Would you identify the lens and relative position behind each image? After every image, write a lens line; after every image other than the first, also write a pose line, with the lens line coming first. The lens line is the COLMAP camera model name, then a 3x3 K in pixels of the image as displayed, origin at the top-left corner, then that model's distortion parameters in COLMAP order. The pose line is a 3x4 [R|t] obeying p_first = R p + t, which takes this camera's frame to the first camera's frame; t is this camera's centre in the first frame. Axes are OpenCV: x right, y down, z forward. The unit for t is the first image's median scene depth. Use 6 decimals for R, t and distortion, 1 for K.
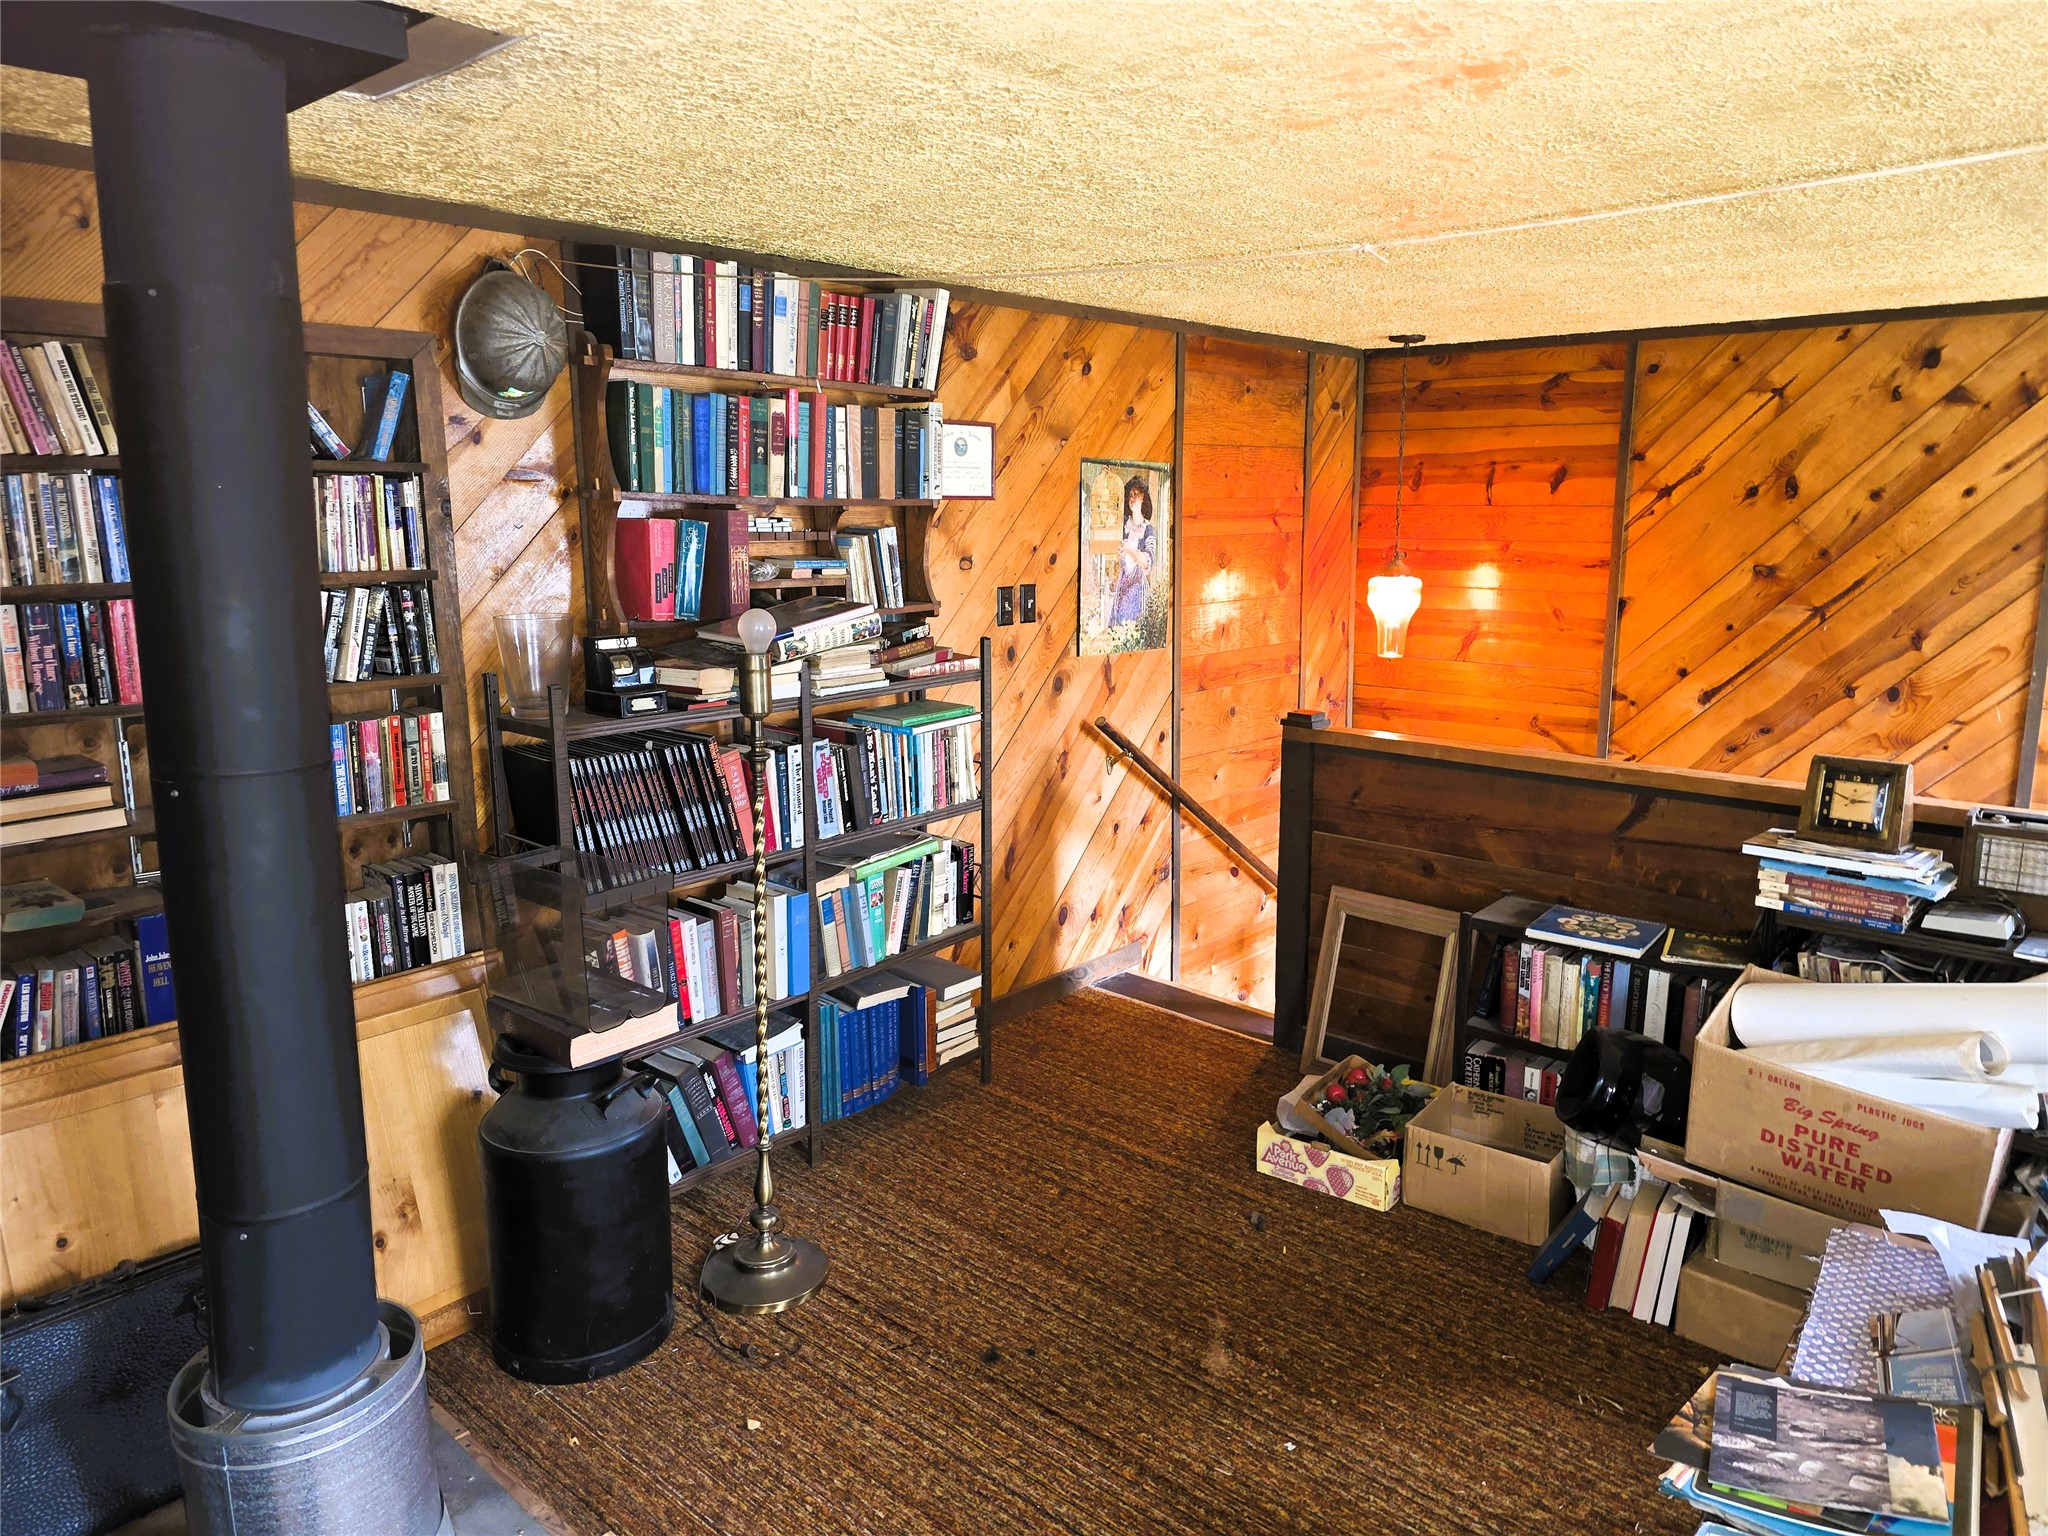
lens RADIAL K [[1442.0, 0, 1024.0], [0, 1442.0, 768.0], [0, 0, 1]] dist [0.008715, 0.000431]
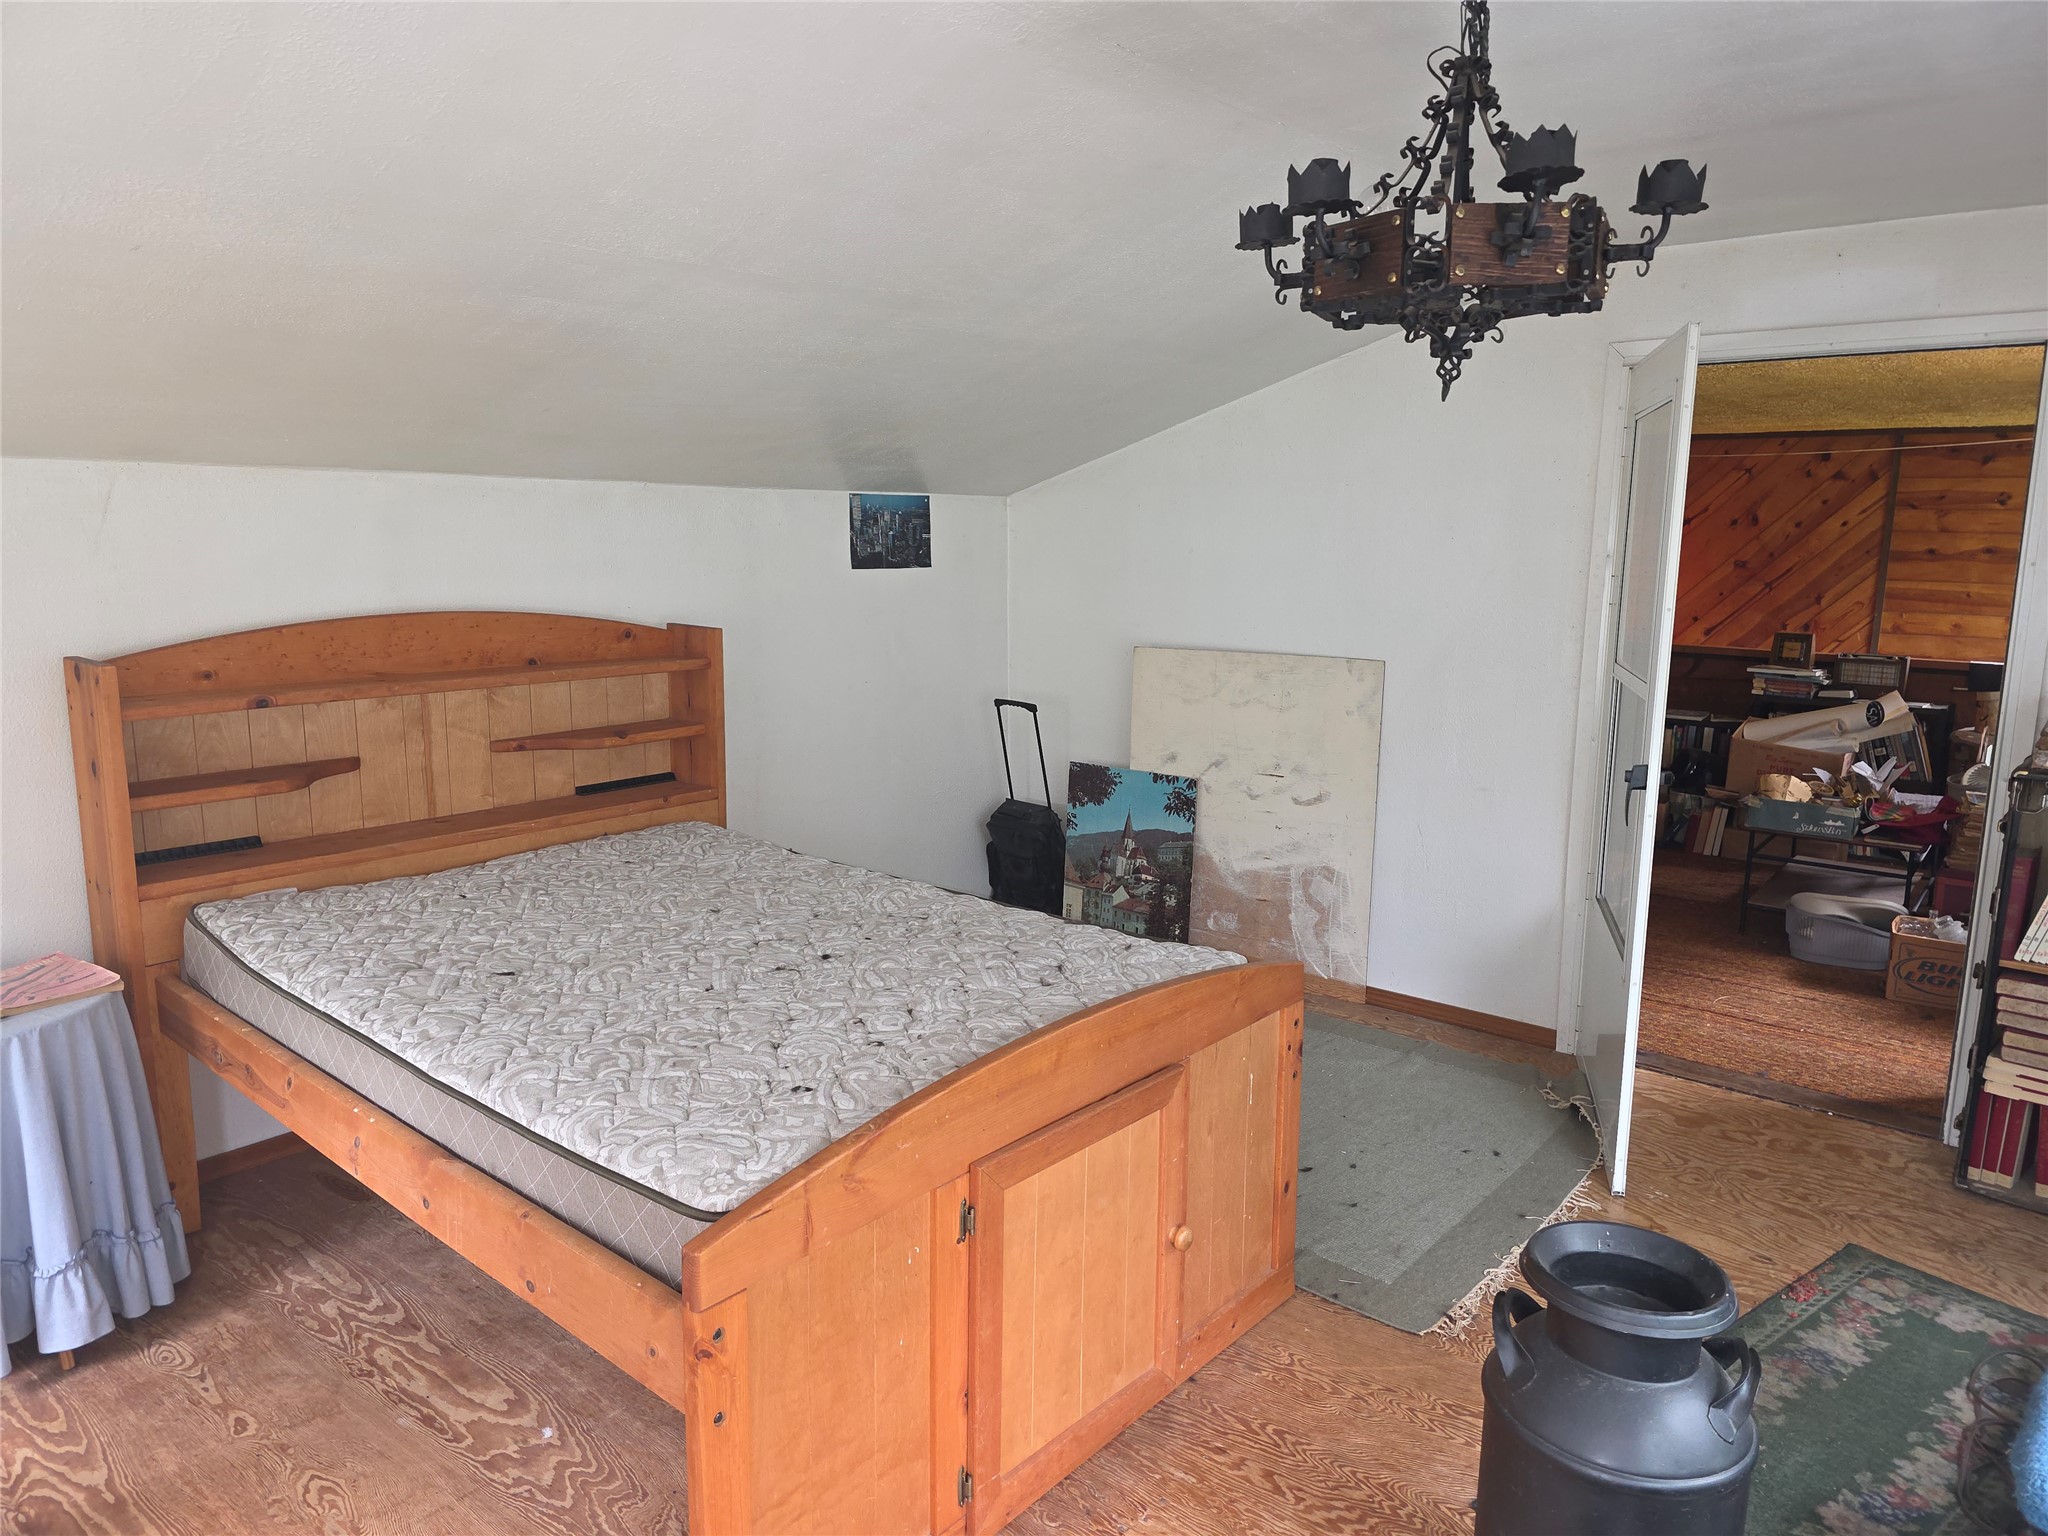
lens RADIAL K [[1372.4, 0, 1024.0], [0, 1372.4, 768.0], [0, 0, 1]] dist [0.001732, 0.000497]
pose [[0.999608, 0.007929, 0.026862, -0.511523], [-0.007839, 0.999963, -0.003439, 0.156703], [-0.026889, 0.003227, 0.999633, -0.837825]]
